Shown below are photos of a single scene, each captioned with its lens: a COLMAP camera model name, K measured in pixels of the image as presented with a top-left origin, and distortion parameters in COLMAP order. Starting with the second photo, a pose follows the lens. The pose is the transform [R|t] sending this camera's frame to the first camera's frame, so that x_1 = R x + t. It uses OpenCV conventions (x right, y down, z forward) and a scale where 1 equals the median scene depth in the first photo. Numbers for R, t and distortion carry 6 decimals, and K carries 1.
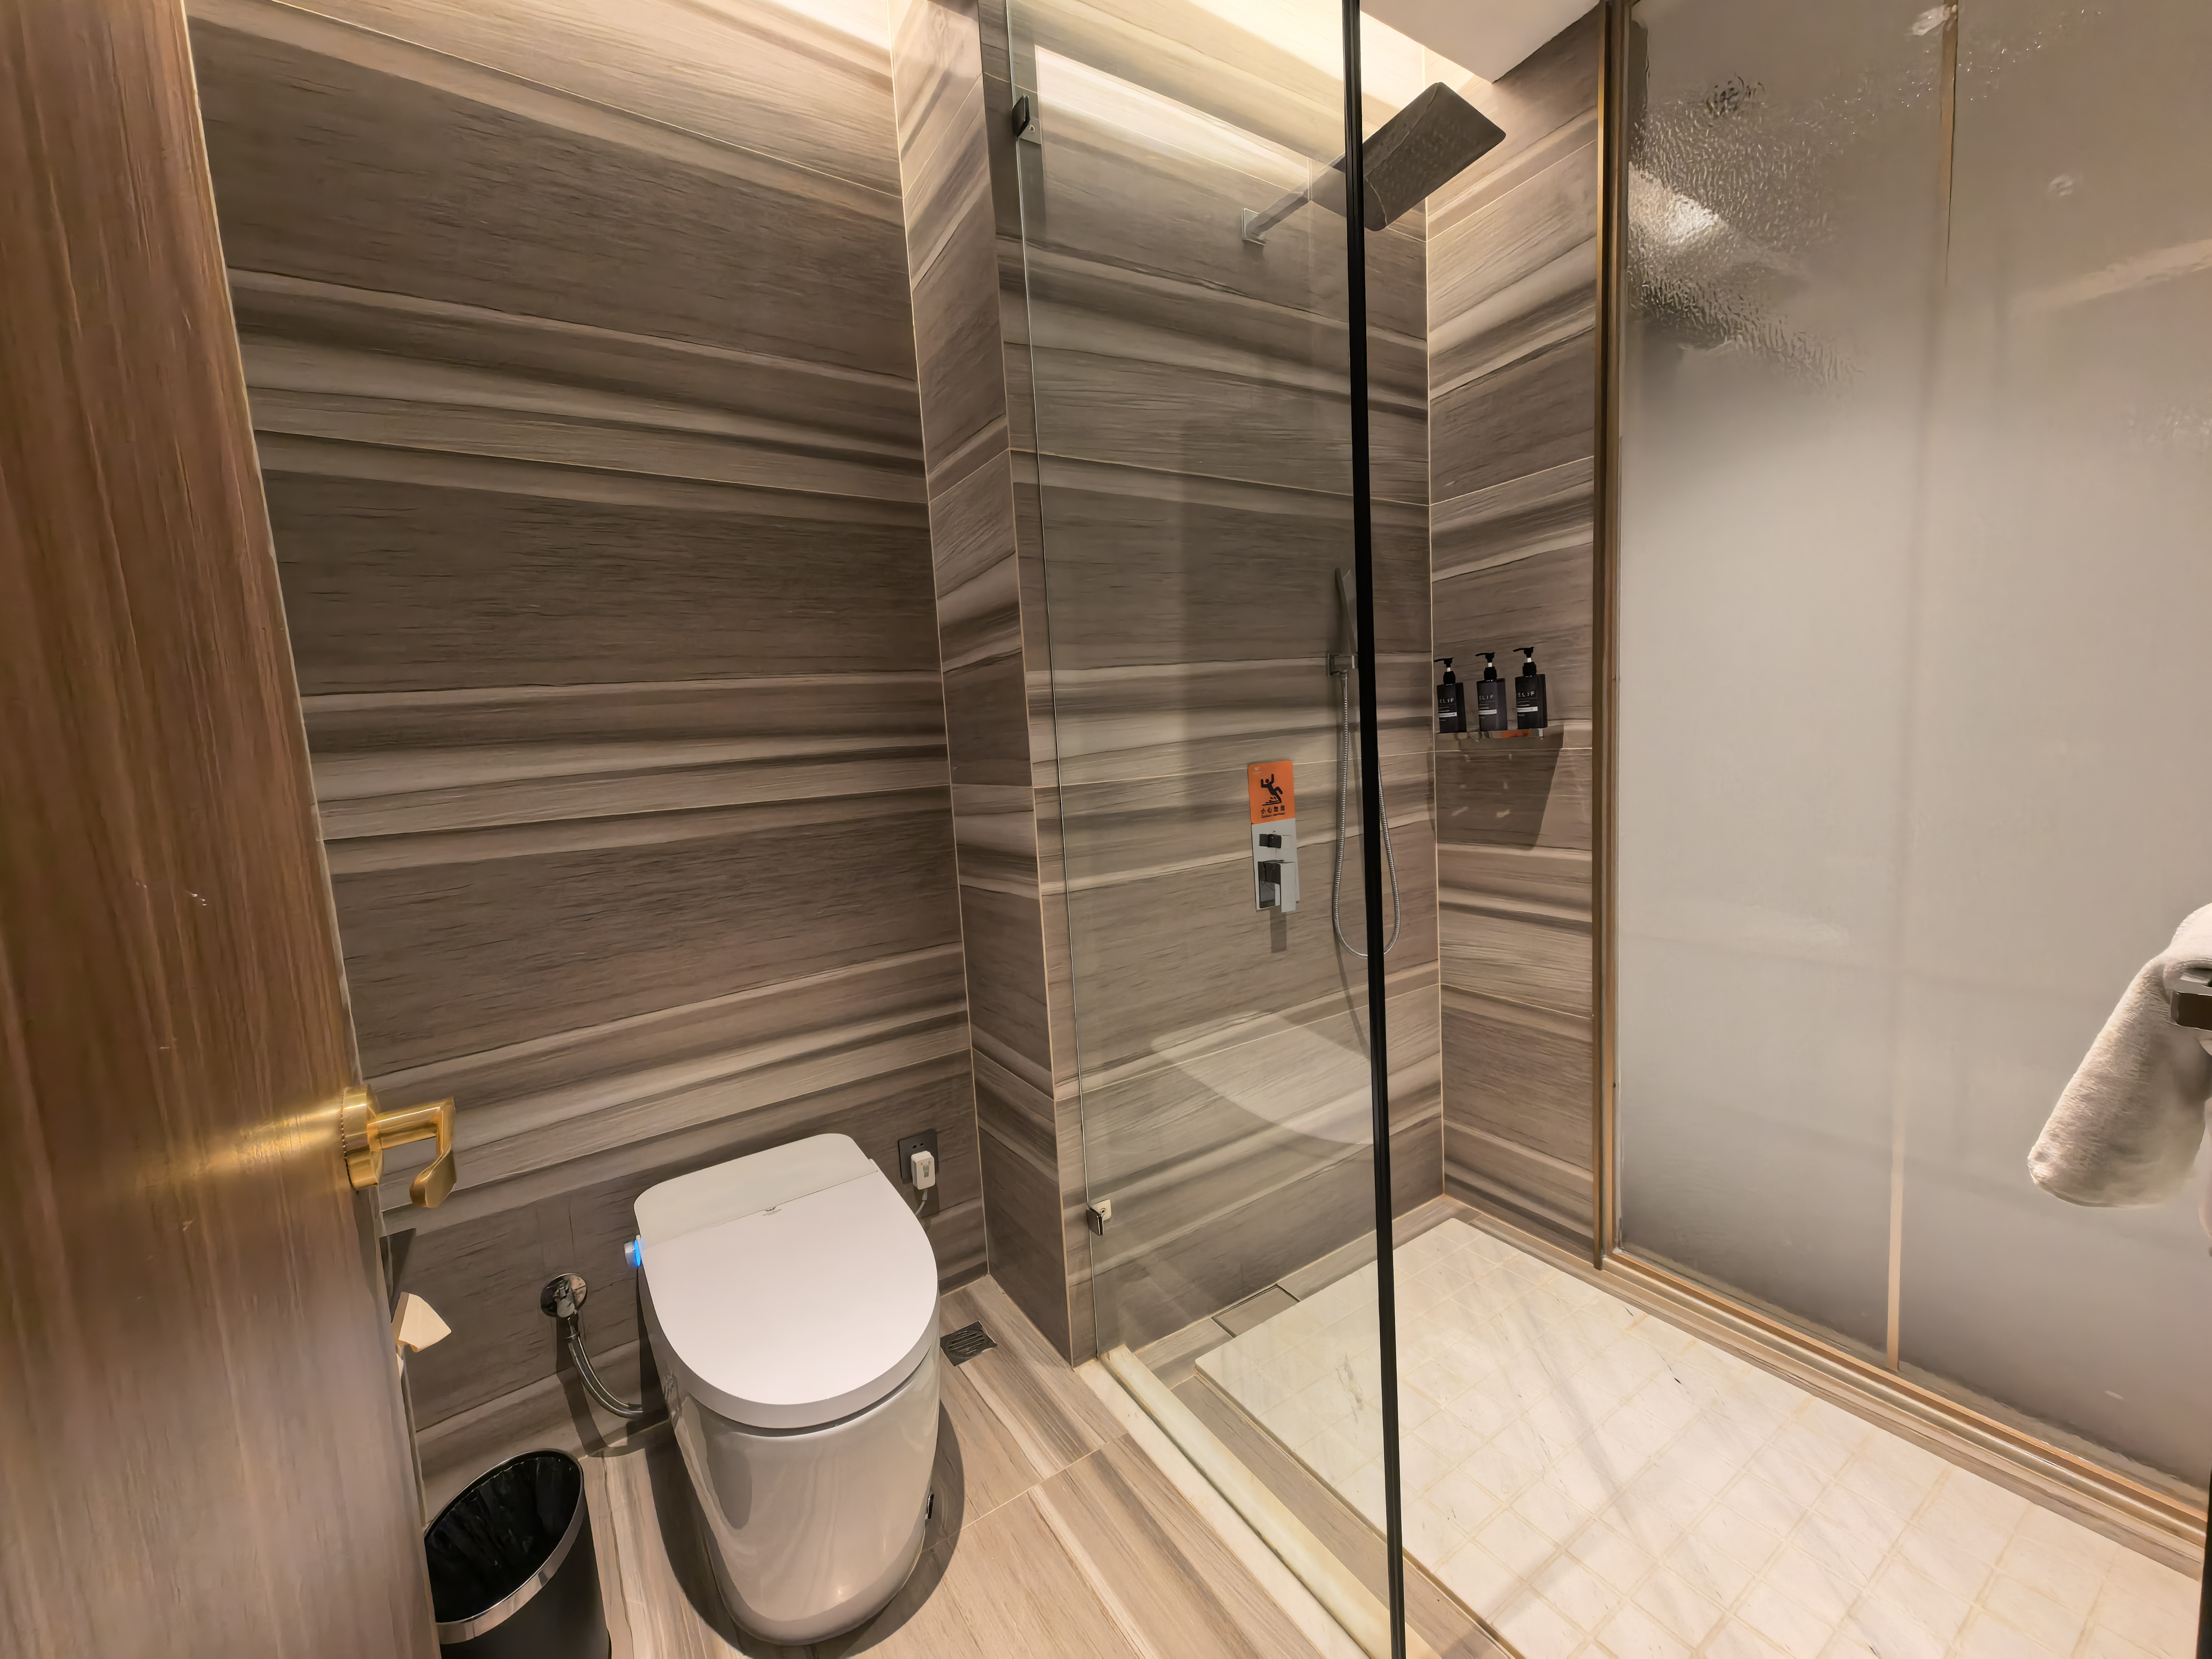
lens RADIAL K [[868.7, 0, 1106.5], [0, 868.7, 825.8], [0, 0, 1]] dist [0.021287, -0.002922]
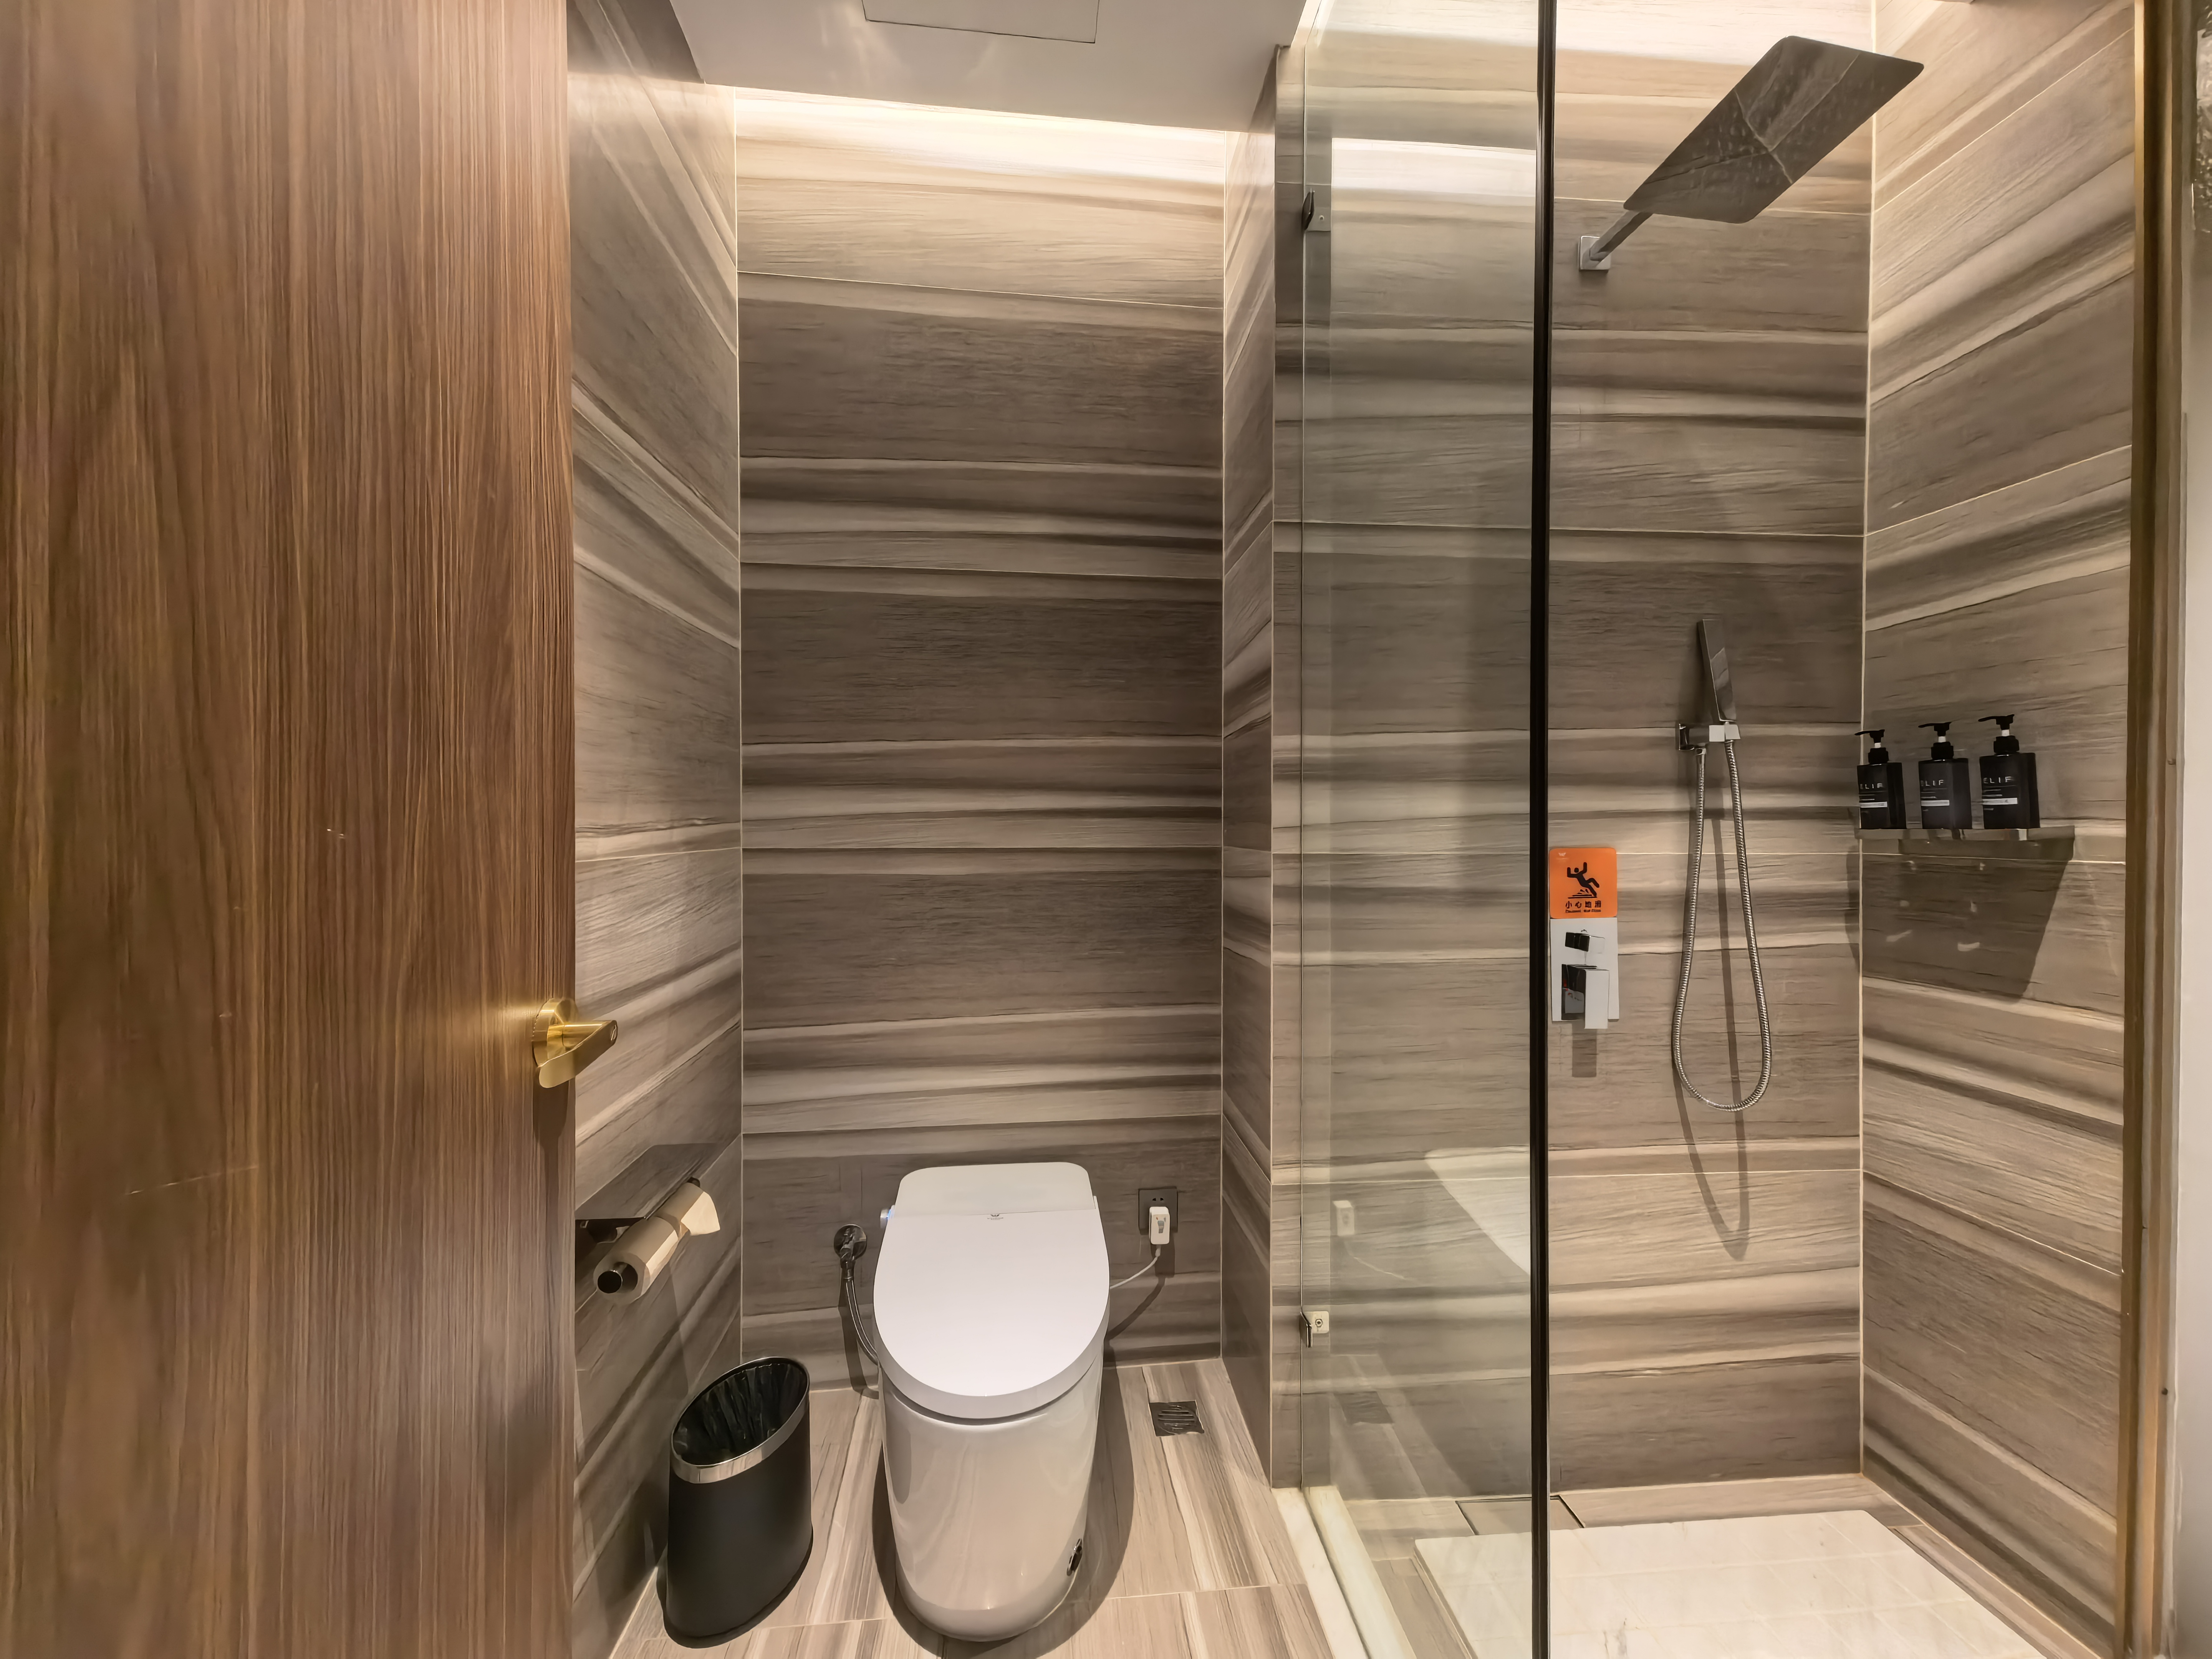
lens RADIAL K [[868.7, 0, 1106.5], [0, 868.7, 825.8], [0, 0, 1]] dist [0.021287, -0.002922]
pose [[0.885918, 0.062706, -0.459584, 0.179369], [-0.101775, 0.992953, -0.060708, 0.004513], [0.452538, 0.100557, 0.886057, 0.035797]]
